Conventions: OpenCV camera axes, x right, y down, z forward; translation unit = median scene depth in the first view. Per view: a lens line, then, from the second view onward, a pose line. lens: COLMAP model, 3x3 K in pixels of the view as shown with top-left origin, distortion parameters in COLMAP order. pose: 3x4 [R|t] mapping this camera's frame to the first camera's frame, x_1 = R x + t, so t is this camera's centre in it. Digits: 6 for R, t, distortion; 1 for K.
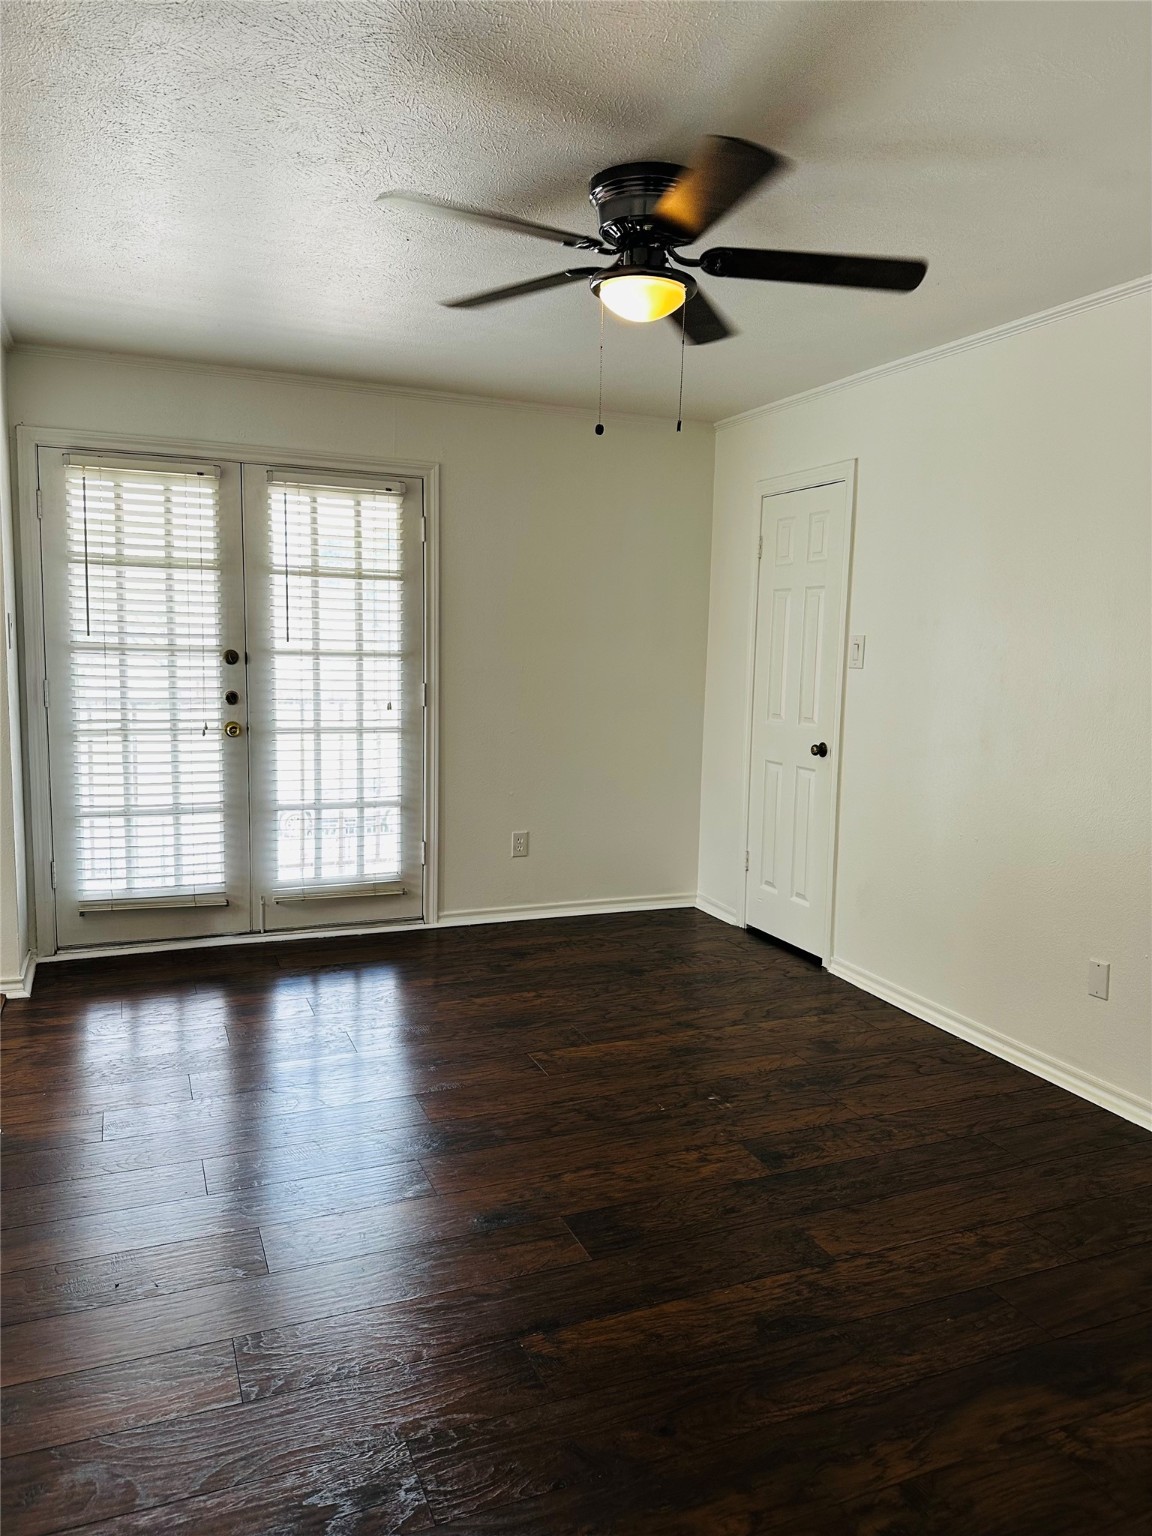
lens RADIAL K [[1085.2, 0, 568.8], [0, 1085.2, 758.7], [0, 0, 1]] dist [0.047411, -0.039700]
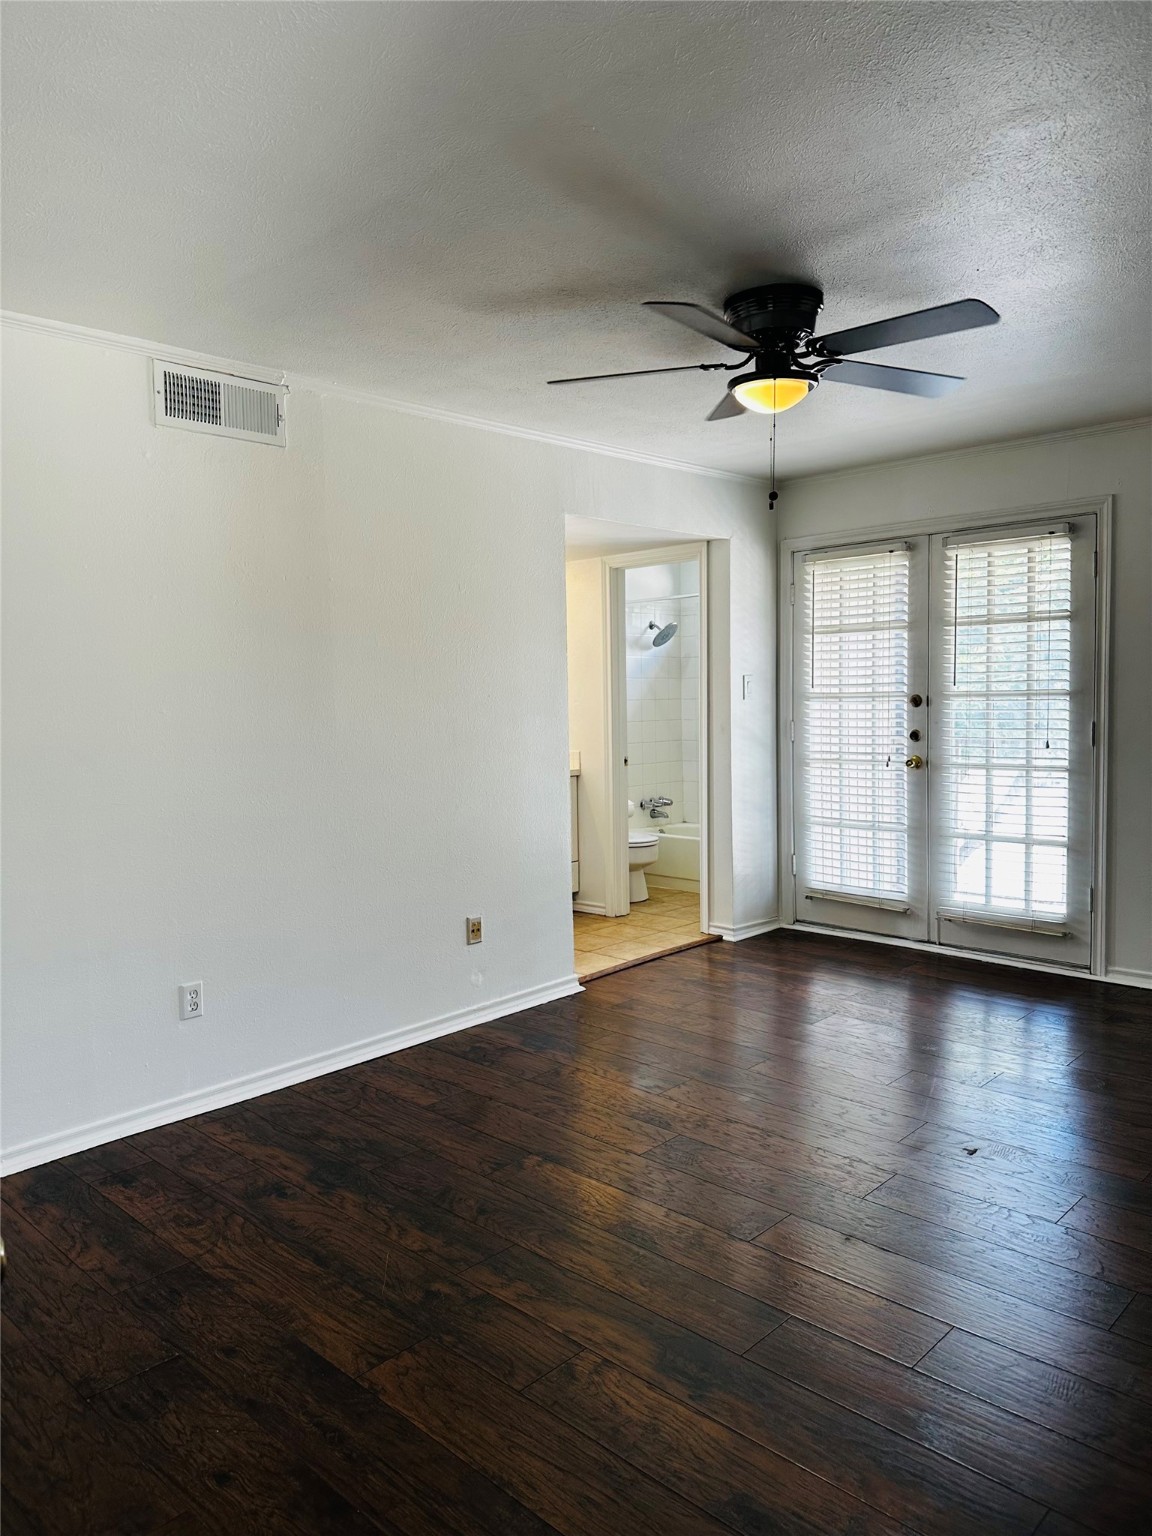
lens RADIAL K [[1085.2, 0, 559.3], [0, 1085.2, 770.2], [0, 0, 1]] dist [0.047411, -0.039700]
pose [[0.359810, 0.035908, -0.932334, 0.640251], [-0.071962, 0.997351, 0.010640, -0.003777], [0.930246, 0.063264, 0.361441, 0.222511]]
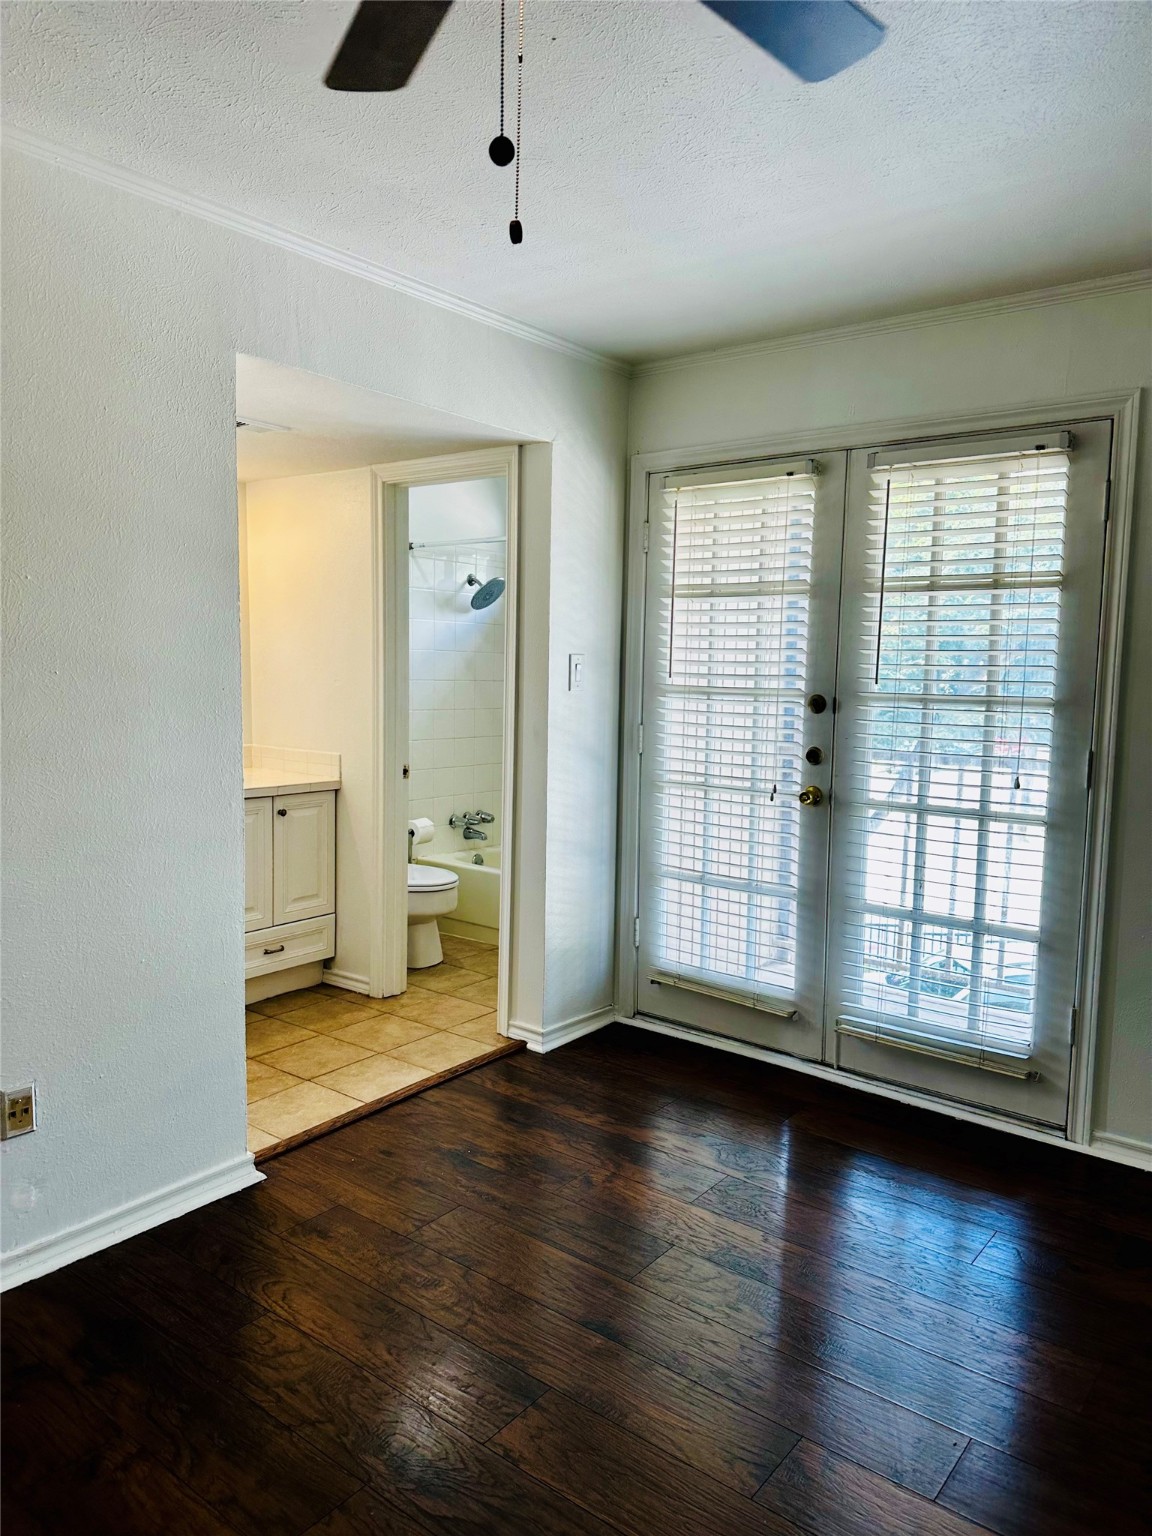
lens RADIAL K [[1085.2, 0, 578.3], [0, 1085.2, 778.2], [0, 0, 1]] dist [0.047411, -0.039700]
pose [[0.464266, 0.079393, -0.882130, 0.295154], [-0.102687, 0.994083, 0.035425, -0.049870], [0.879723, 0.074137, 0.469672, 0.484625]]
